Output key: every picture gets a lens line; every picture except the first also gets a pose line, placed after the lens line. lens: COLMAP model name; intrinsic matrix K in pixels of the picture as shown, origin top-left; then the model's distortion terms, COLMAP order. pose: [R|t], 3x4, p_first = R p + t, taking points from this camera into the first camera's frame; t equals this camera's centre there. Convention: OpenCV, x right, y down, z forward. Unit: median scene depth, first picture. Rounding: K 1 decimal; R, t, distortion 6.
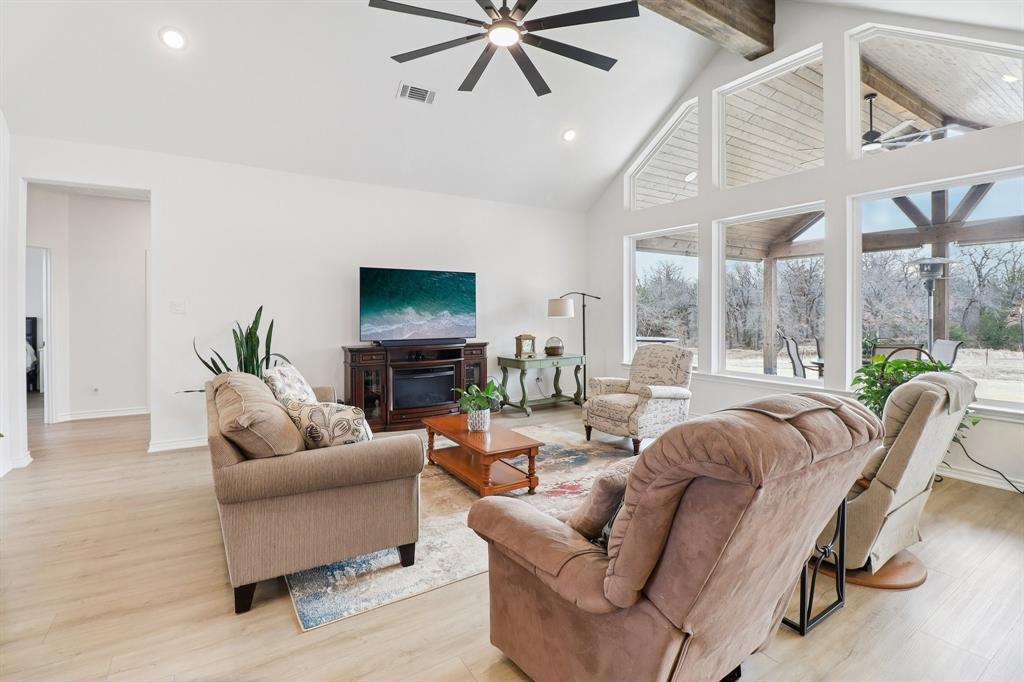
lens RADIAL K [[474.1, 0, 505.1], [0, 474.1, 313.2], [0, 0, 1]] dist [-0.018670, -0.000617]
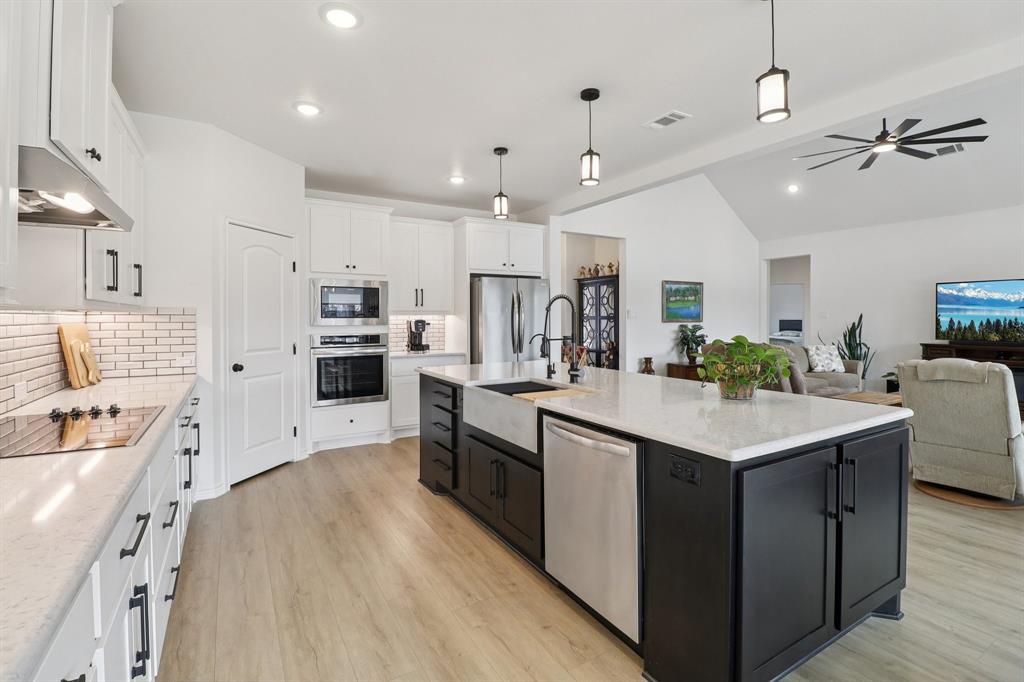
lens RADIAL K [[473.8, 0, 512.5], [0, 473.8, 318.1], [0, 0, 1]] dist [-0.002384, -0.000690]
pose [[-0.041754, 0.003194, -0.999123, 0.982674], [-0.002309, 0.999992, 0.003293, -0.001370], [0.999125, 0.002445, -0.041746, -0.126920]]
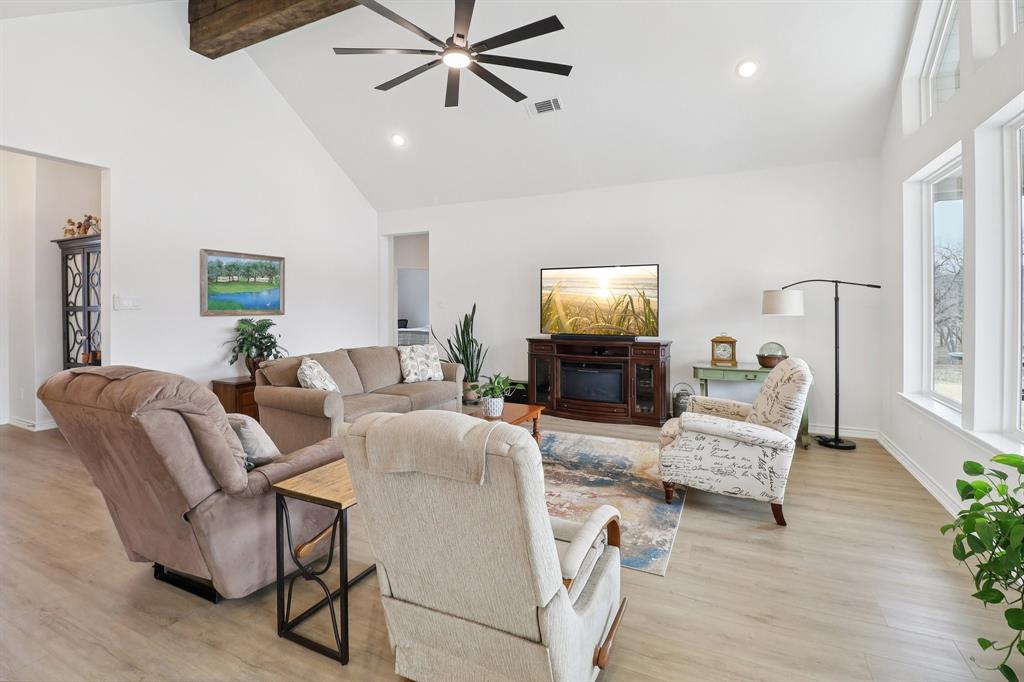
lens RADIAL K [[474.1, 0, 505.1], [0, 474.1, 313.2], [0, 0, 1]] dist [-0.018670, -0.000617]
pose [[0.513352, 0.009851, -0.858121, 0.585419], [-0.003336, 0.999949, 0.009483, -0.000291], [0.858171, -0.002005, 0.513359, 0.307517]]
